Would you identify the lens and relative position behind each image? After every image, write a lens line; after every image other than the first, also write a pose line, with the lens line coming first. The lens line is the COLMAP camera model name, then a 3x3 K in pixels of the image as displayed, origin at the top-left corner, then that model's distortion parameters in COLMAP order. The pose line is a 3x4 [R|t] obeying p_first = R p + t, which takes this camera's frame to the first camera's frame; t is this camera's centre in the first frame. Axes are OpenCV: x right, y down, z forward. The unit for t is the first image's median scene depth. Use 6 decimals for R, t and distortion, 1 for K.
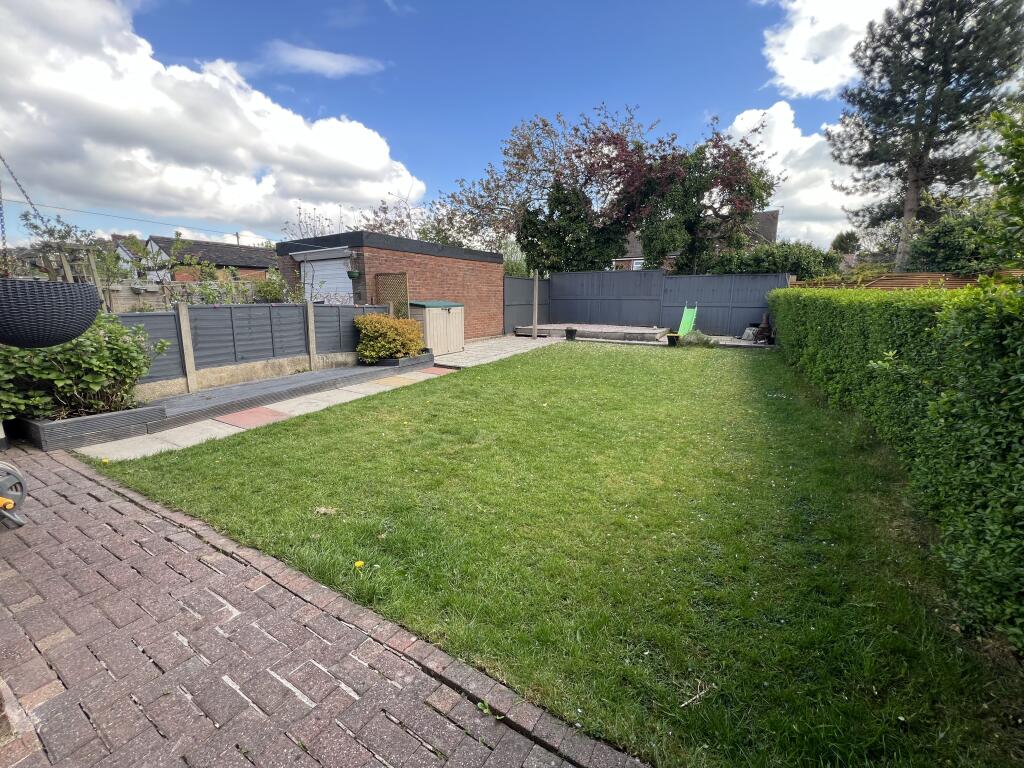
lens RADIAL K [[411.2, 0, 506.7], [0, 411.2, 379.3], [0, 0, 1]] dist [-0.002352, 0.000432]
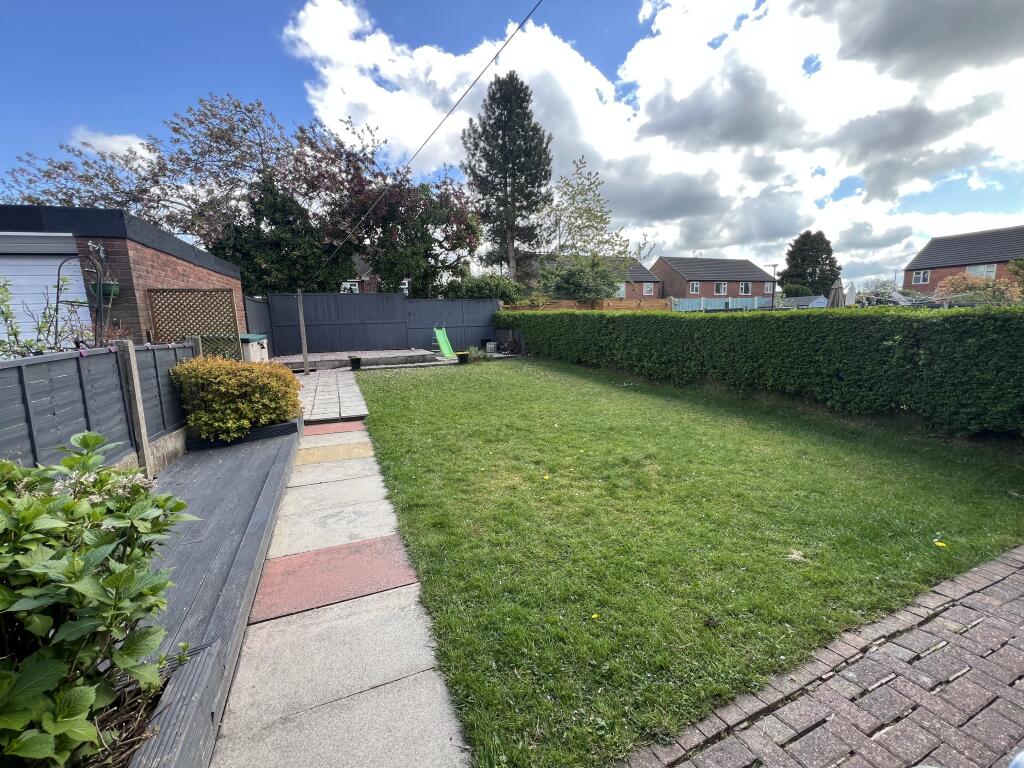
lens RADIAL K [[411.2, 0, 506.6], [0, 411.2, 382.7], [0, 0, 1]] dist [-0.002352, 0.000432]
pose [[0.613403, -0.142143, 0.776873, -0.335869], [0.178367, 0.983189, 0.039058, -0.045665], [-0.769365, 0.114610, 0.628444, 0.200471]]
